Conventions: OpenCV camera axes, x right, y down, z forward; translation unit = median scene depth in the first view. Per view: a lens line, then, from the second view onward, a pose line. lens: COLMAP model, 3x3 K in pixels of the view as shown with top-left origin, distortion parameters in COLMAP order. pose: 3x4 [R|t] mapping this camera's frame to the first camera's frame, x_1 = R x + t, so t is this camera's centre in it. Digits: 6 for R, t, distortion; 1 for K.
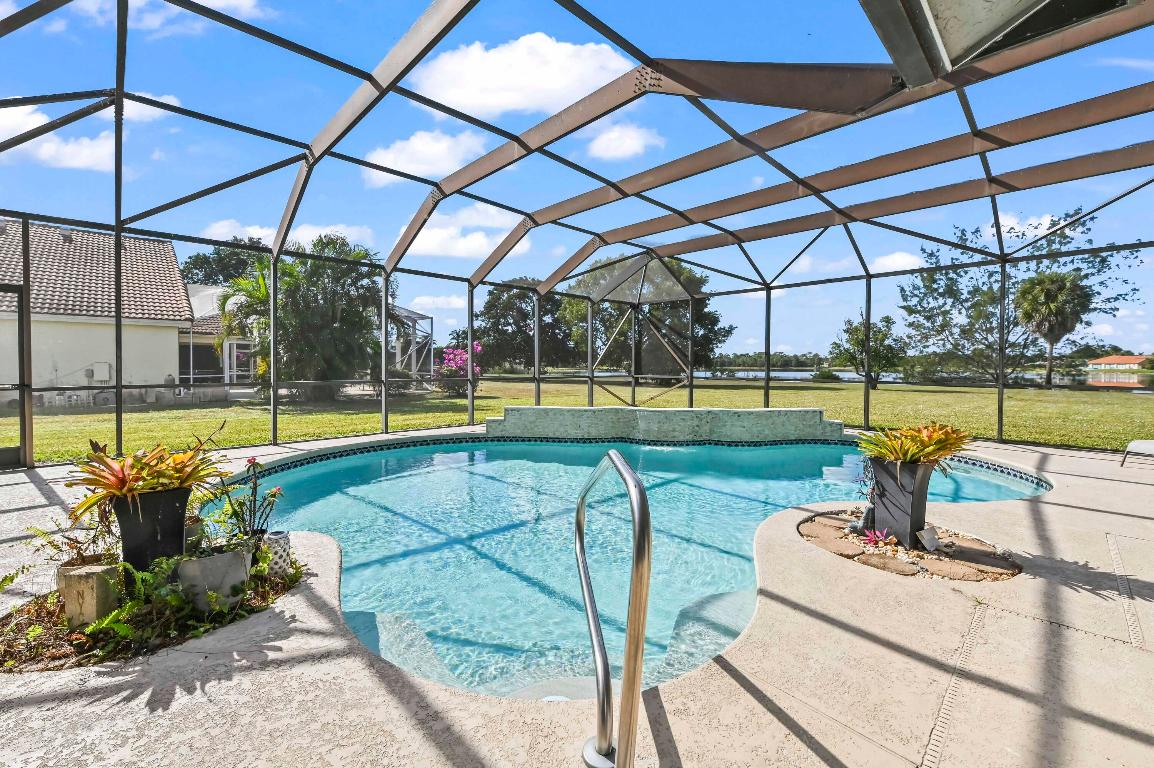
lens RADIAL K [[462.5, 0, 581.4], [0, 462.5, 375.5], [0, 0, 1]] dist [0.010058, -0.000072]
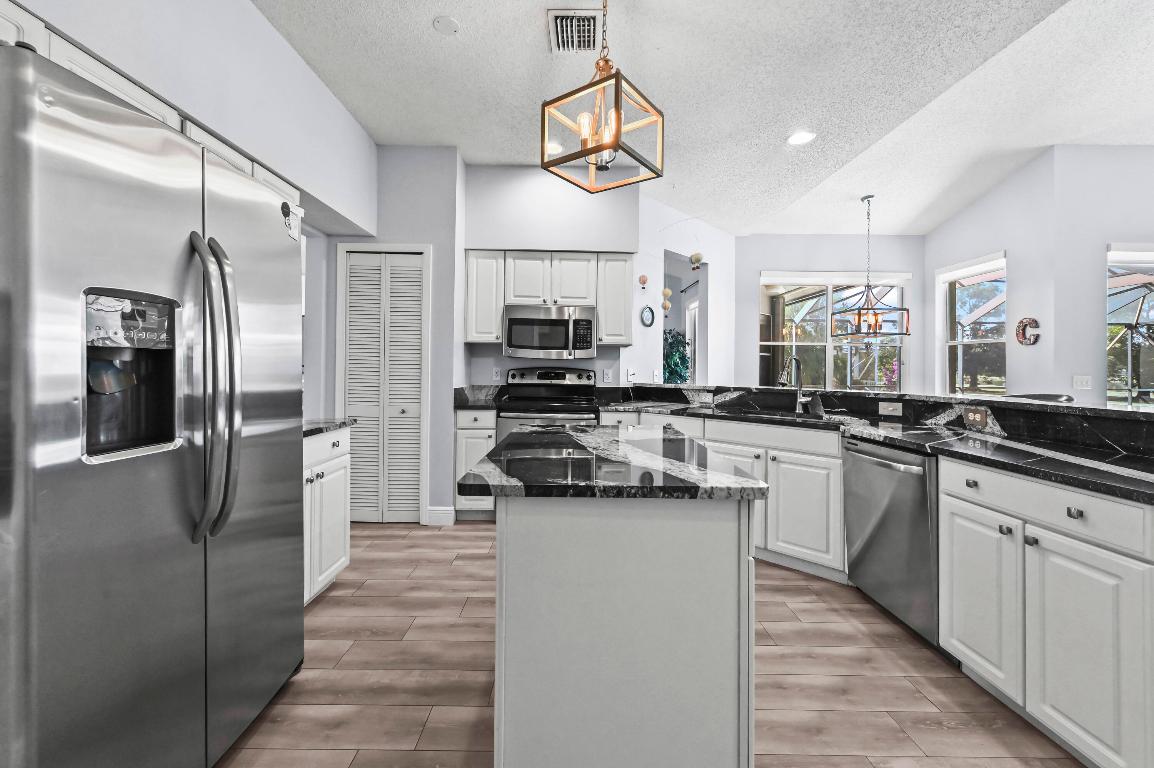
lens RADIAL K [[462.5, 0, 579.9], [0, 462.5, 365.4], [0, 0, 1]] dist [0.010058, -0.000072]
pose [[0.717404, 0.000911, -0.696657, -0.021732], [-0.023778, 0.999449, -0.023179, 0.002058], [0.696251, 0.033194, 0.717030, -0.313475]]
